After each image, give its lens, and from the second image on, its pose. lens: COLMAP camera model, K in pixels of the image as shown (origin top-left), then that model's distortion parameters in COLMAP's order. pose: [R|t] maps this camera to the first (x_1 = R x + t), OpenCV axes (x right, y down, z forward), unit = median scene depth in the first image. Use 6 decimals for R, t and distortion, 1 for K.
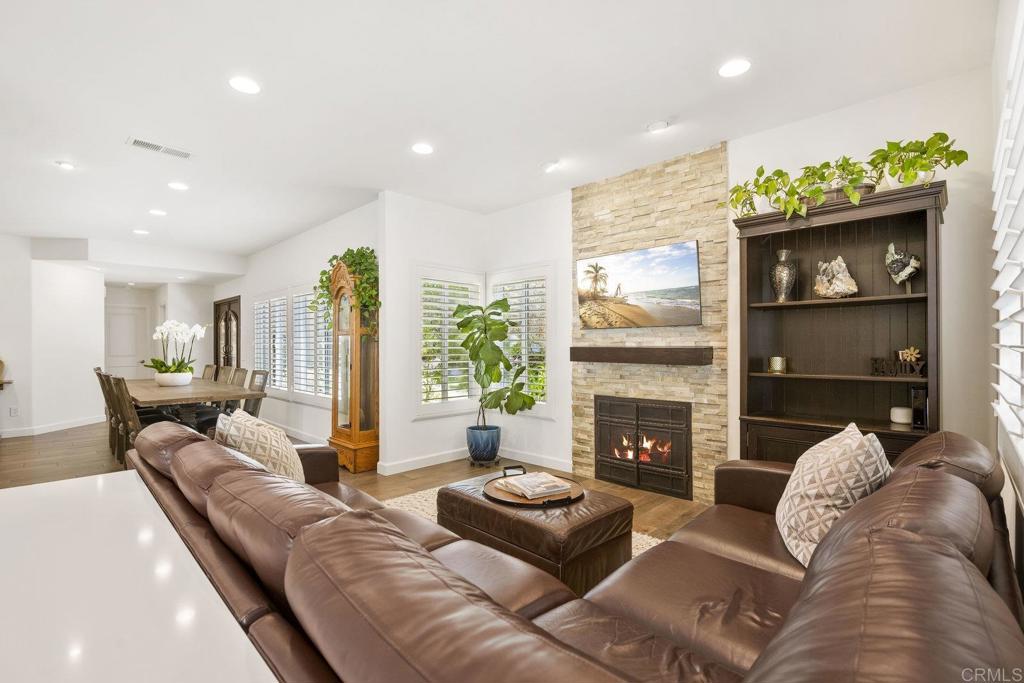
lens RADIAL K [[457.6, 0, 511.3], [0, 457.6, 342.5], [0, 0, 1]] dist [-0.002874, -0.000140]
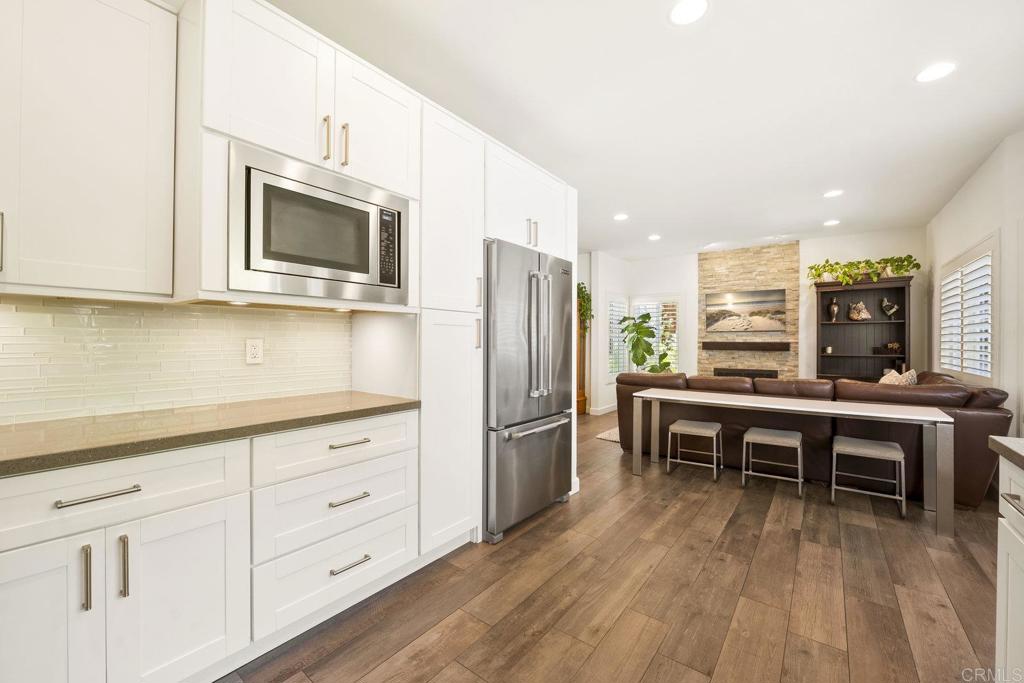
lens RADIAL K [[406.1, 0, 514.2], [0, 406.1, 340.7], [0, 0, 1]] dist [-0.002594, -0.000139]
pose [[0.992464, 0.004481, 0.122454, -1.146976], [-0.005134, 0.999974, 0.005021, 0.000720], [-0.122429, -0.005612, 0.992461, -0.722005]]
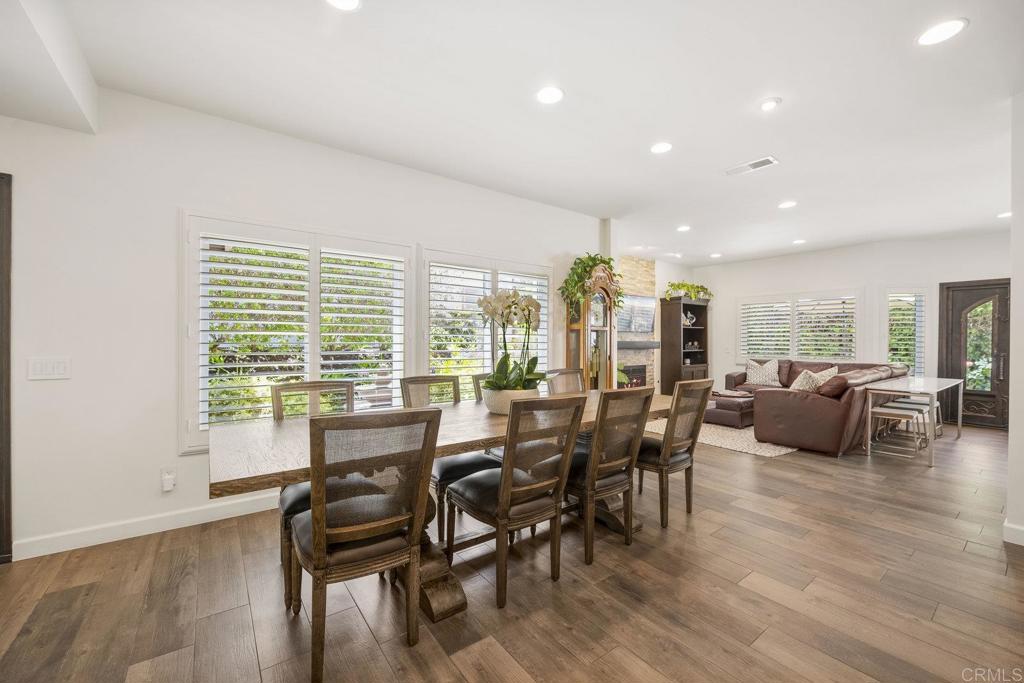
lens RADIAL K [[406.1, 0, 510.0], [0, 406.1, 343.1], [0, 0, 1]] dist [-0.002594, -0.000139]
pose [[0.156182, -0.004157, 0.987720, -2.169290], [-0.003129, 0.999984, 0.004703, 0.013510], [-0.987723, -0.003825, 0.156166, 1.662024]]
